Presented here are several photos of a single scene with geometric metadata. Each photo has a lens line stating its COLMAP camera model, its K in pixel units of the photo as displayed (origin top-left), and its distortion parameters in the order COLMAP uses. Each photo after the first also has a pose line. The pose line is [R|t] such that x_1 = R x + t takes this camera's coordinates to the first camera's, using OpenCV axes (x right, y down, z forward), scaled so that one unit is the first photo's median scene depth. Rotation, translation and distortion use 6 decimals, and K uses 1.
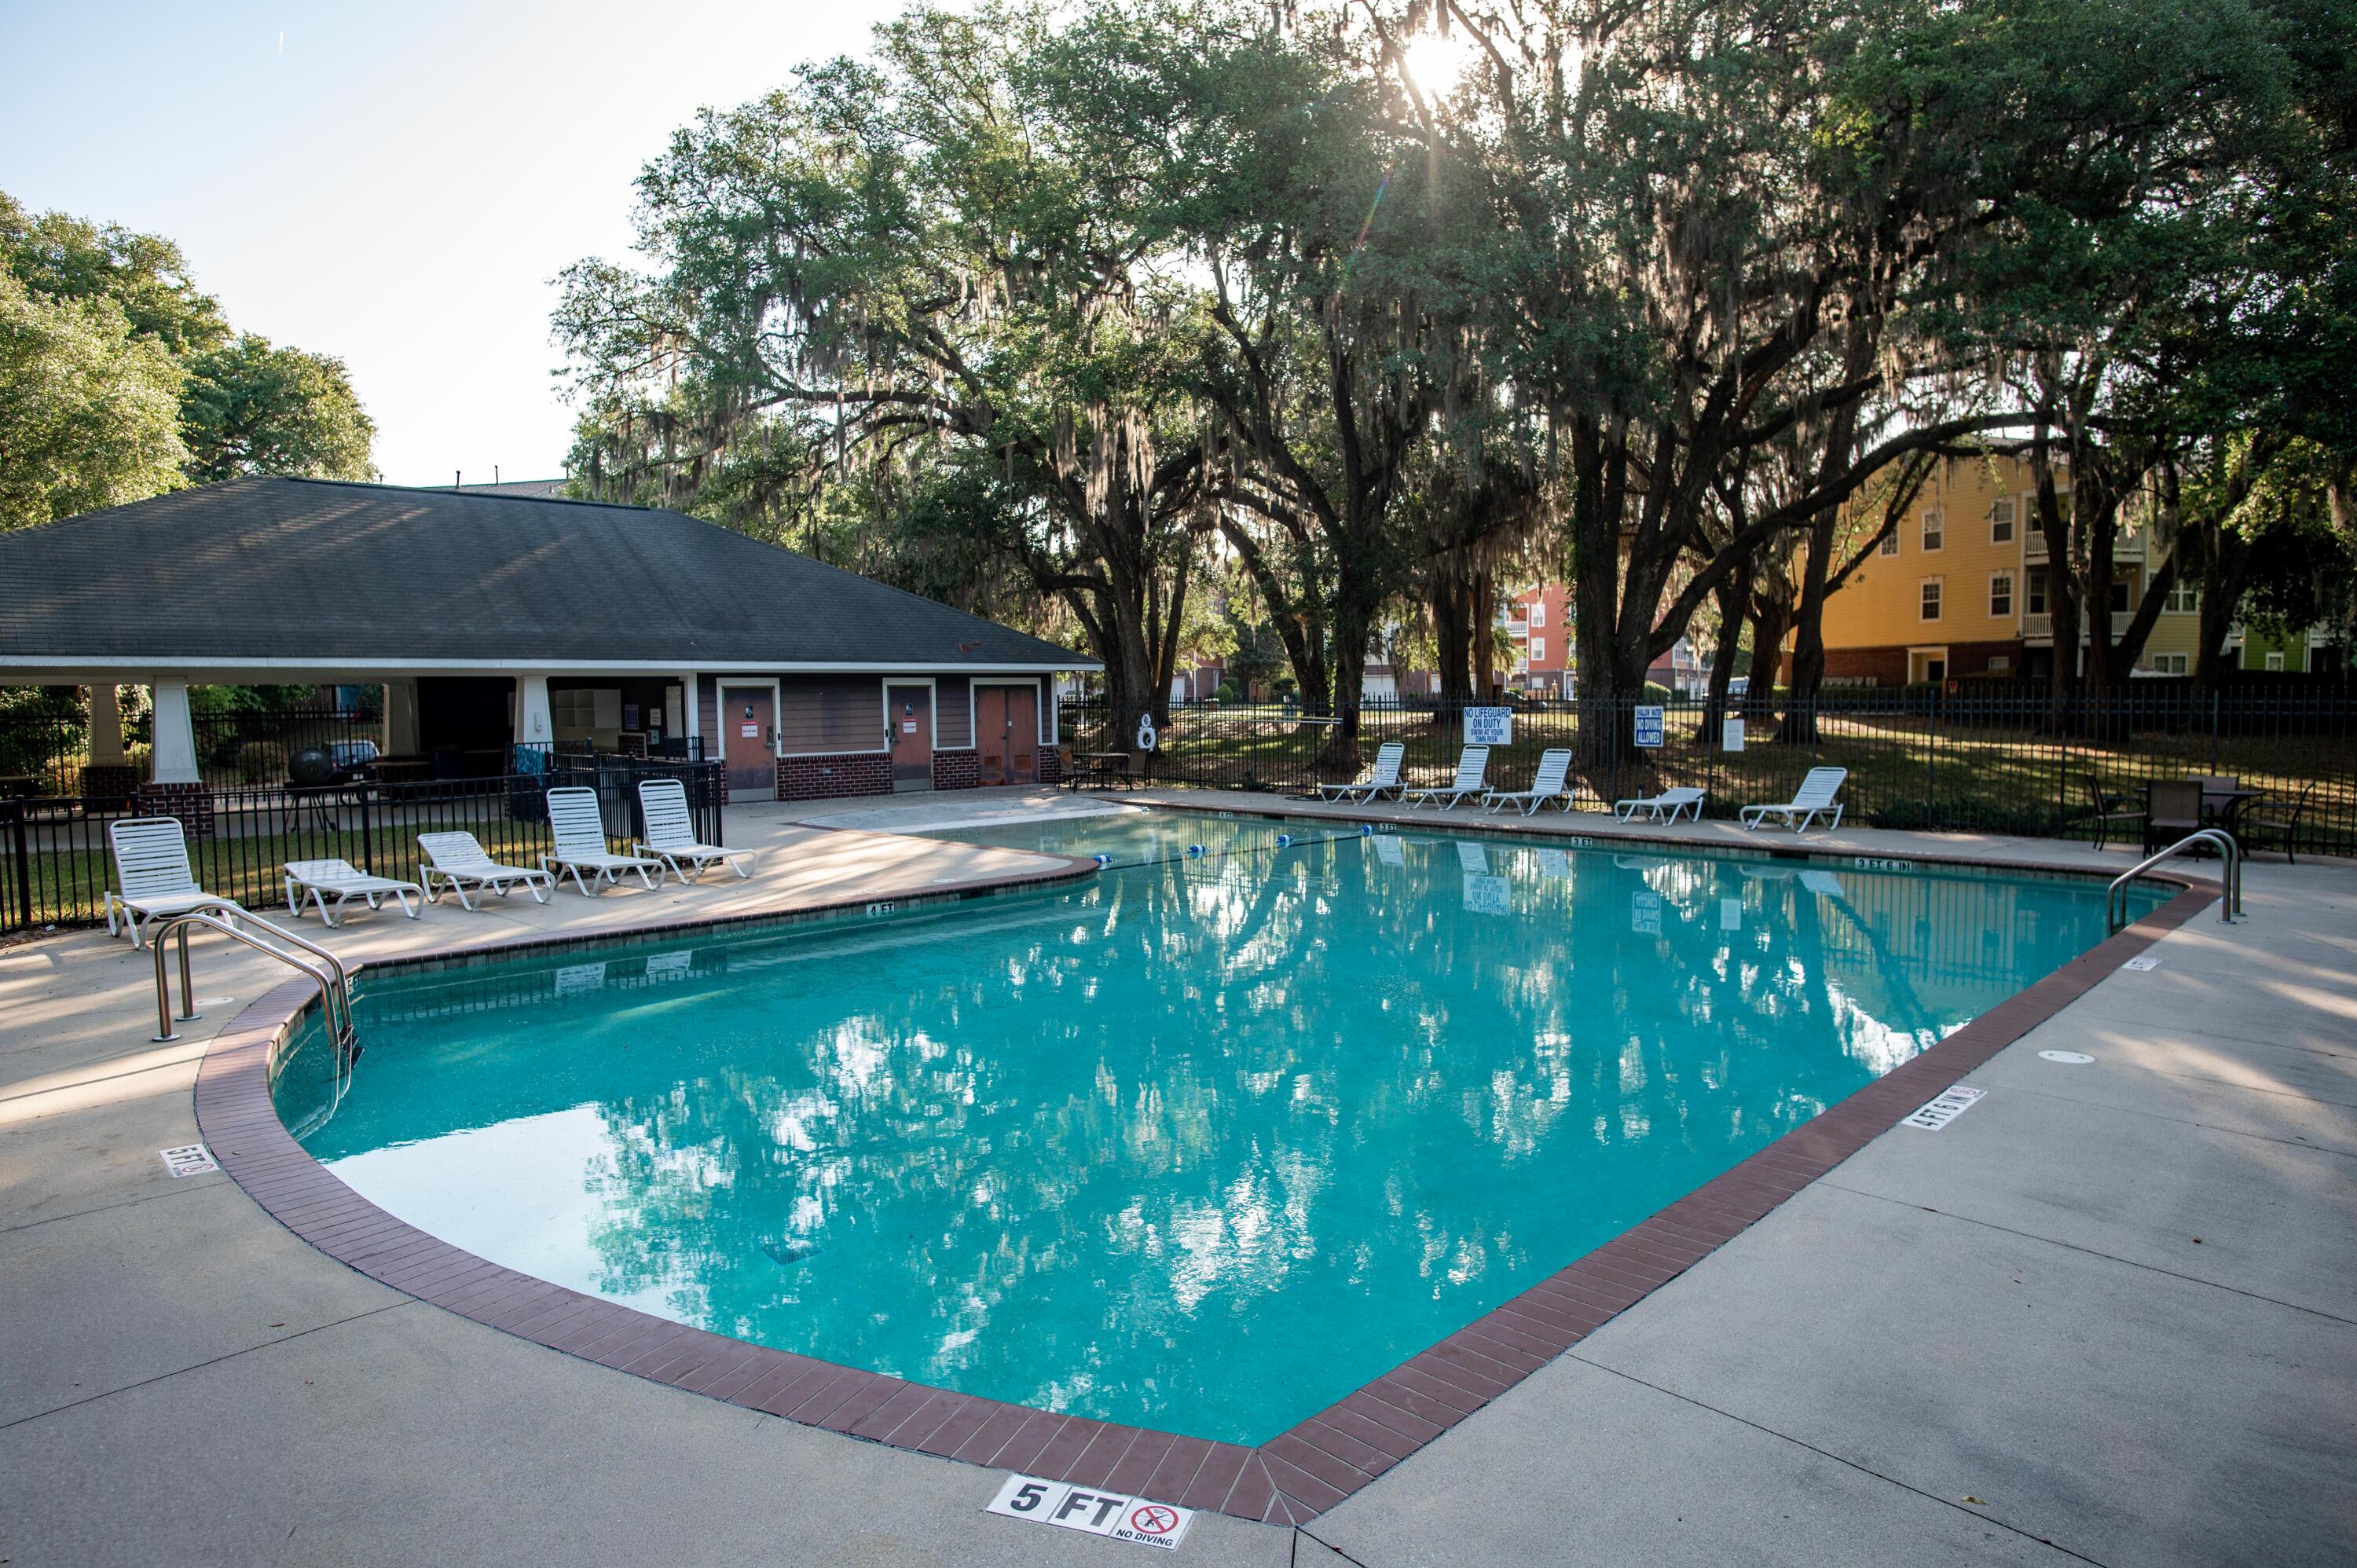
lens RADIAL K [[1370.0, 0, 1184.8], [0, 1370.0, 784.5], [0, 0, 1]] dist [-0.038887, 0.016219]
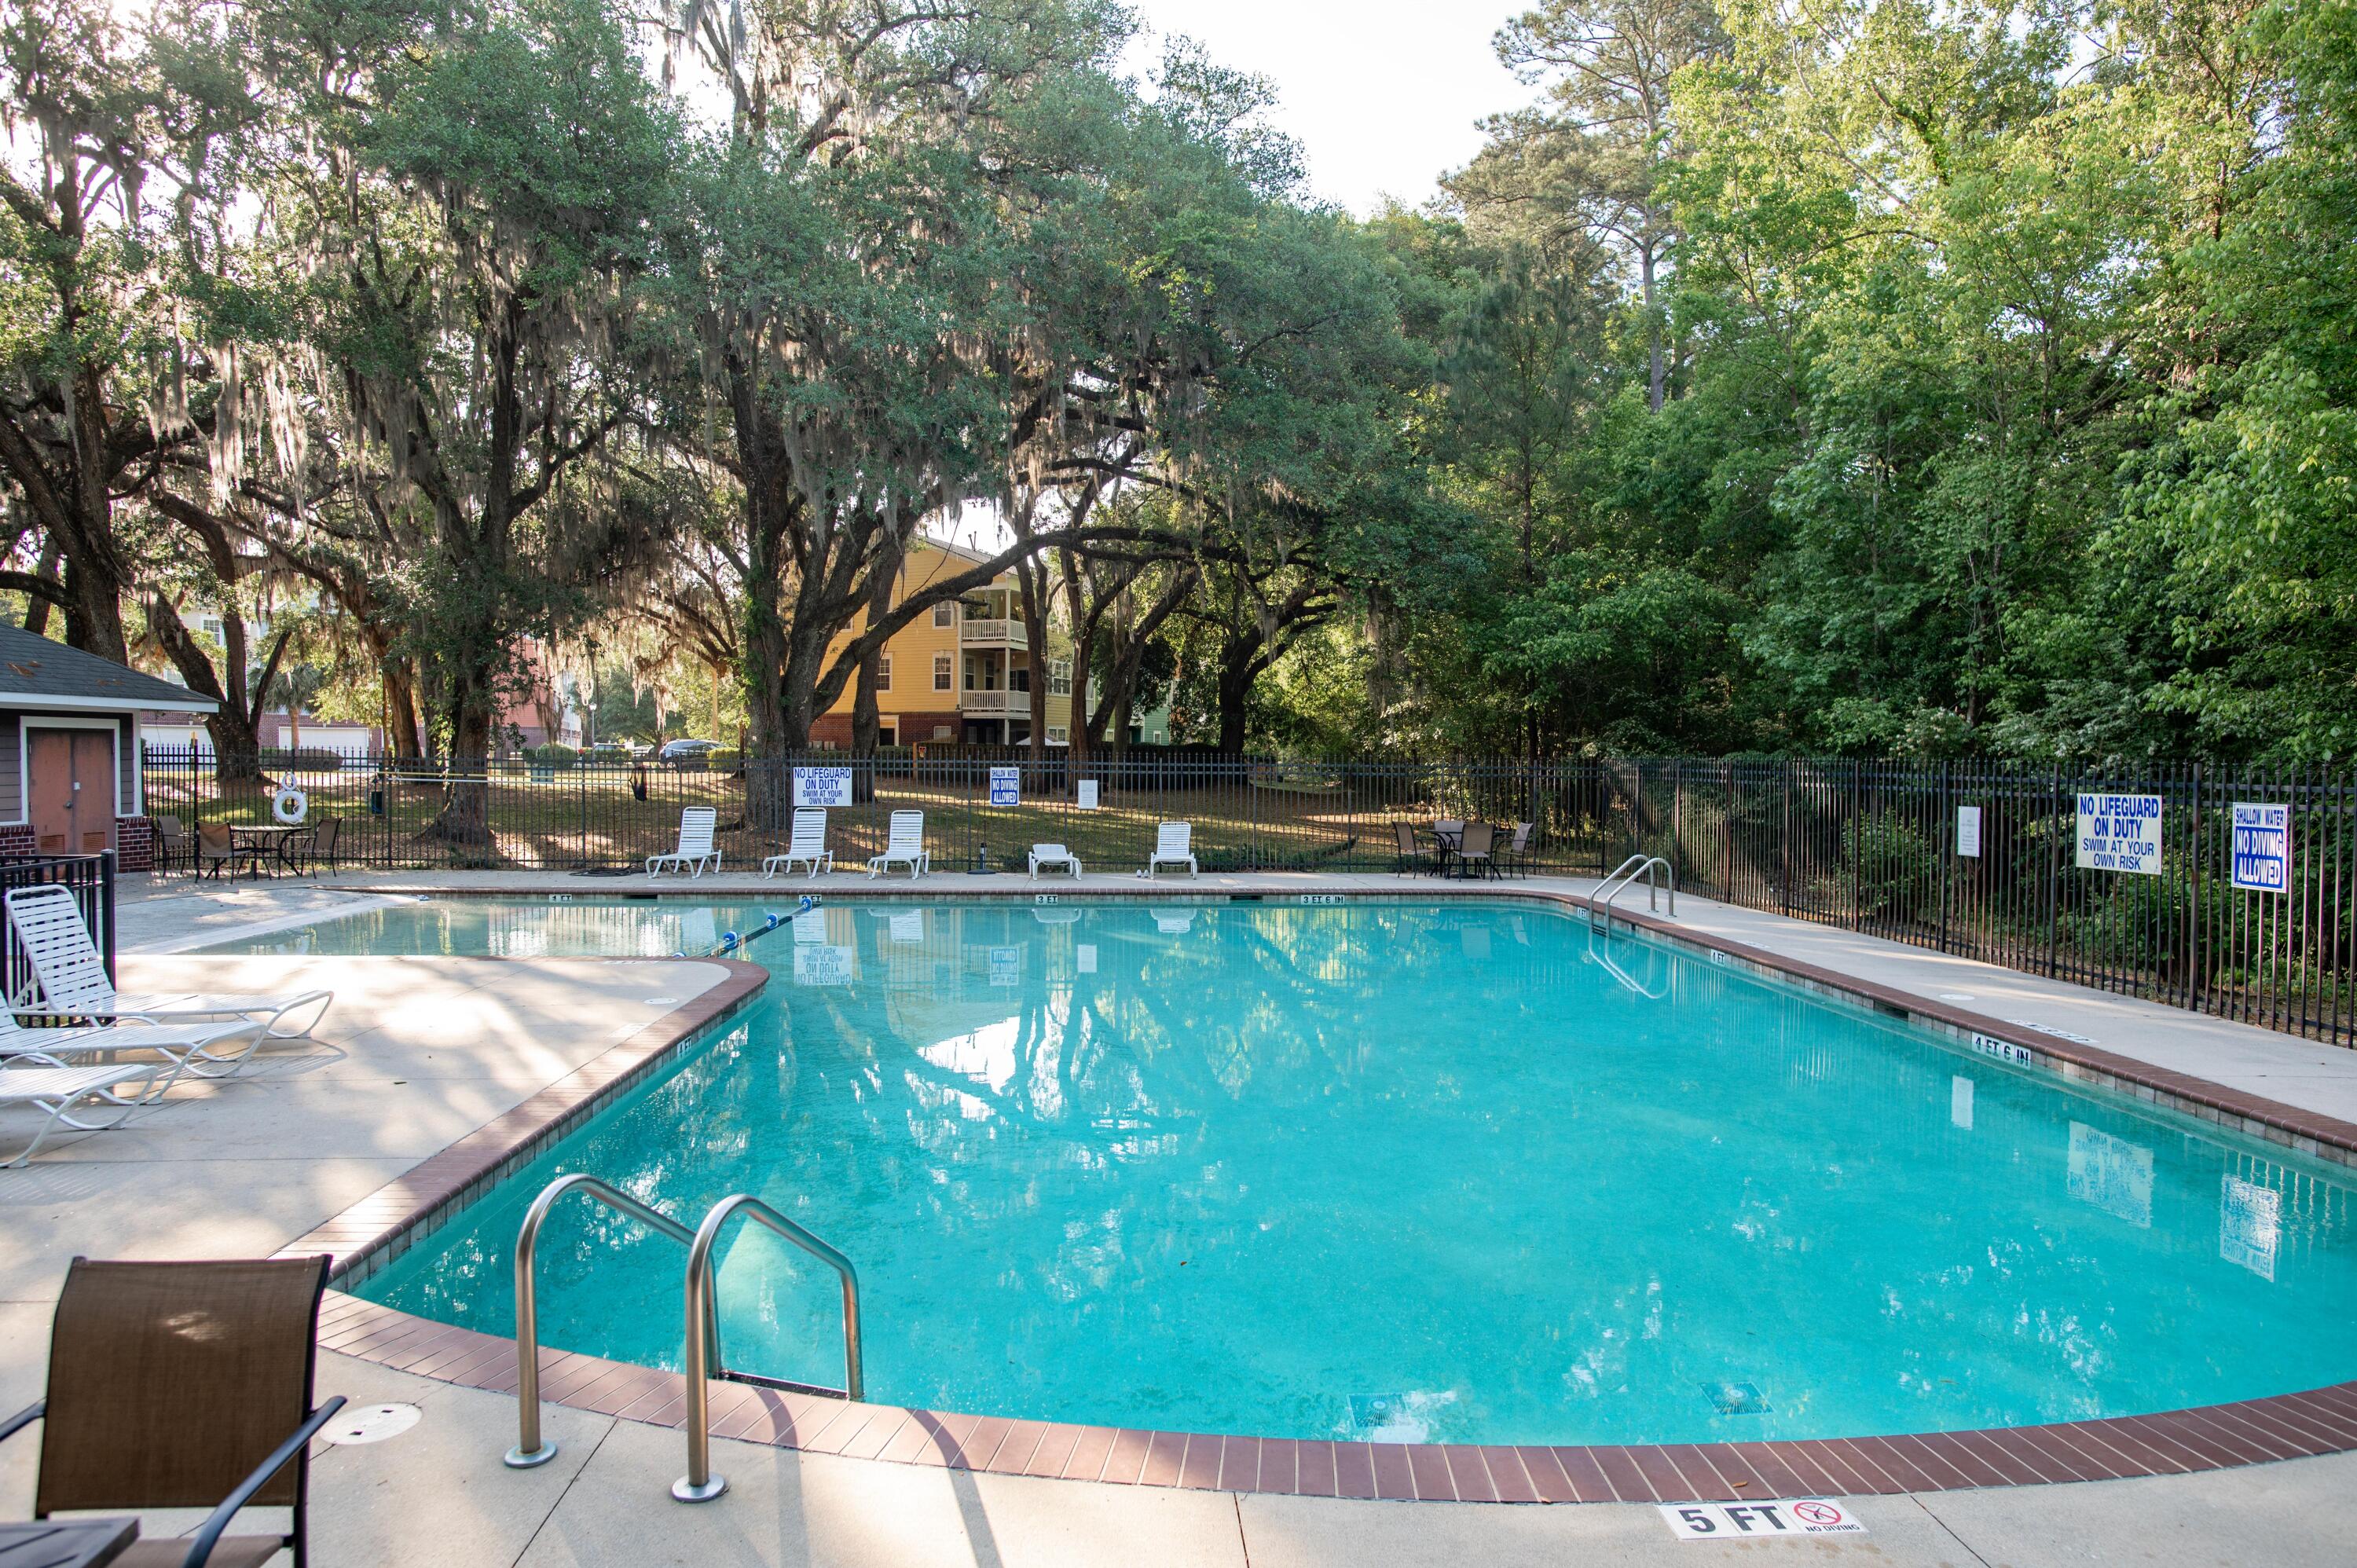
lens RADIAL K [[1370.0, 0, 1180.9], [0, 1370.0, 788.6], [0, 0, 1]] dist [-0.038887, 0.016219]
pose [[0.660980, -0.003998, 0.750393, -0.271886], [0.035375, 0.999040, -0.025838, -0.006998], [-0.749569, 0.043624, 0.660487, 0.158196]]
